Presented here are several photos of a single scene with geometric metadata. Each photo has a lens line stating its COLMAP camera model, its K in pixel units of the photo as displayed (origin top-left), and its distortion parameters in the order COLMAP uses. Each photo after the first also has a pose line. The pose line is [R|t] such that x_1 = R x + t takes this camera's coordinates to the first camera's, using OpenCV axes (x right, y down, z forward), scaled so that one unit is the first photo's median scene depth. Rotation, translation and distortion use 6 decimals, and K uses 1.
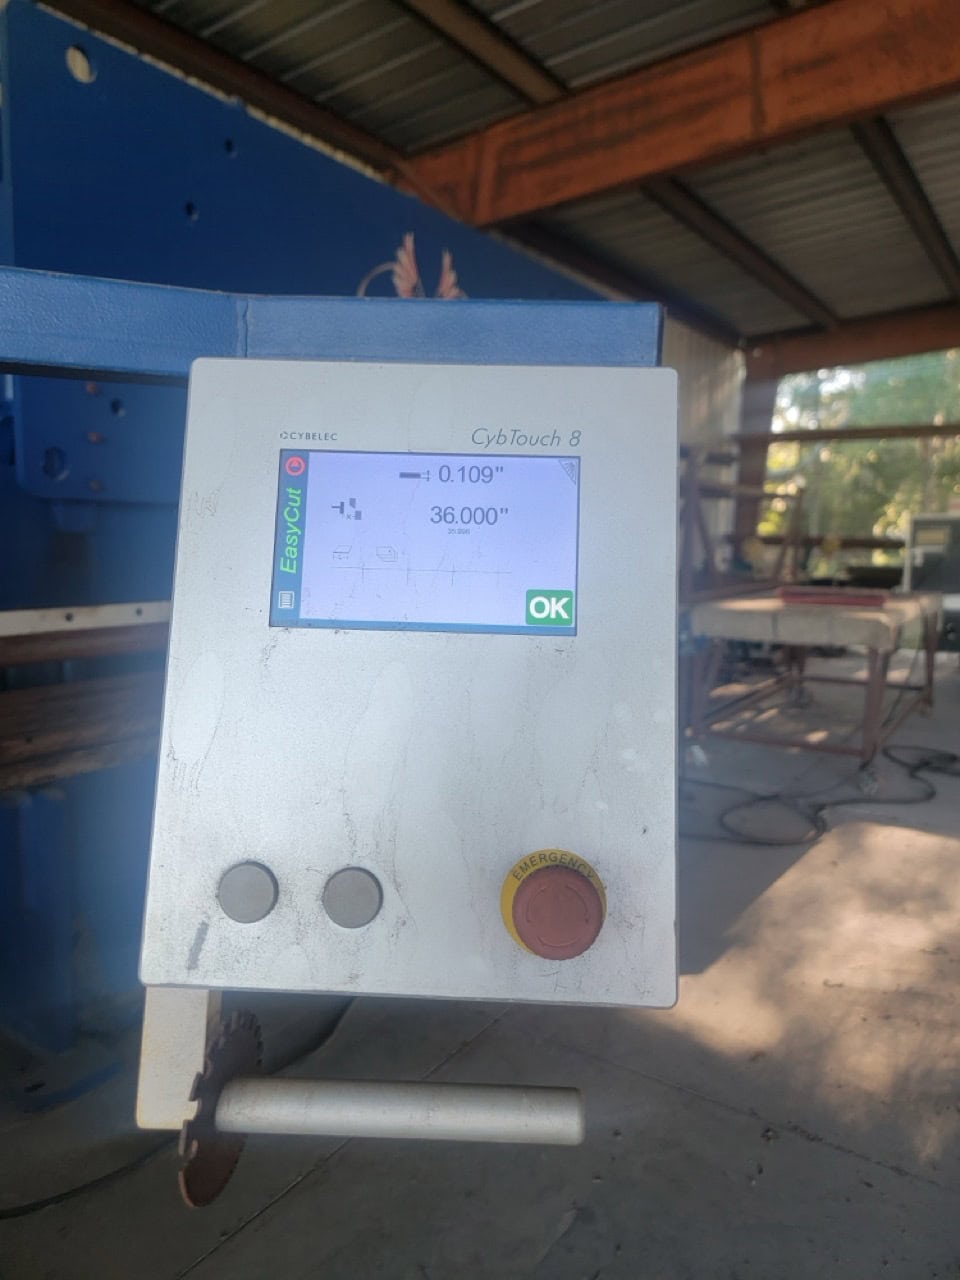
lens RADIAL K [[874.7, 0, 483.7], [0, 874.7, 627.4], [0, 0, 1]] dist [0.048457, -0.005919]
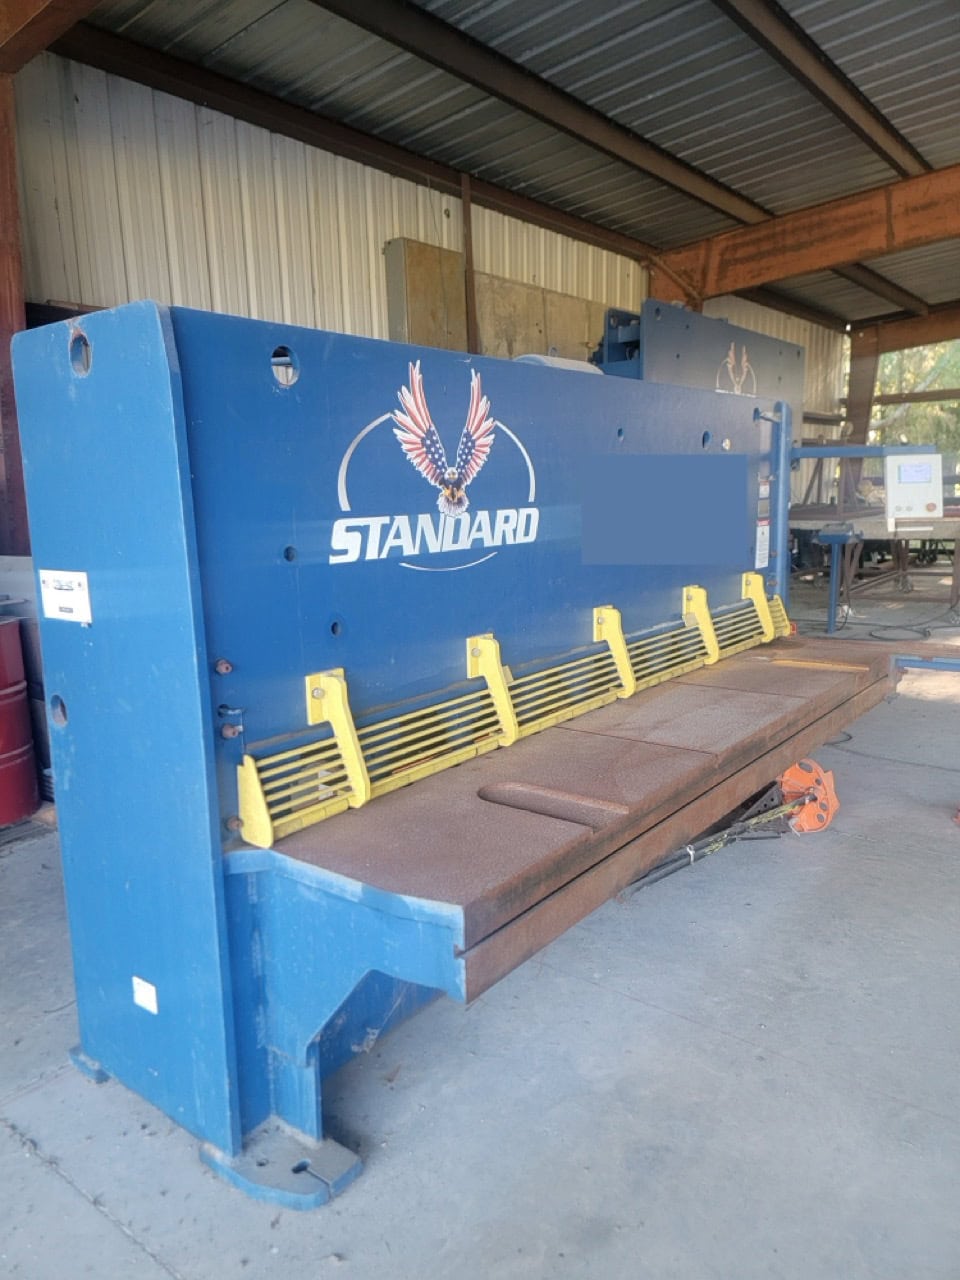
lens RADIAL K [[874.7, 0, 475.2], [0, 874.7, 651.5], [0, 0, 1]] dist [0.048457, -0.005919]
pose [[0.996311, -0.032009, -0.079628, -0.354789], [0.037554, 0.996900, 0.069142, 0.084436], [0.077168, -0.071878, 0.994424, -0.785758]]
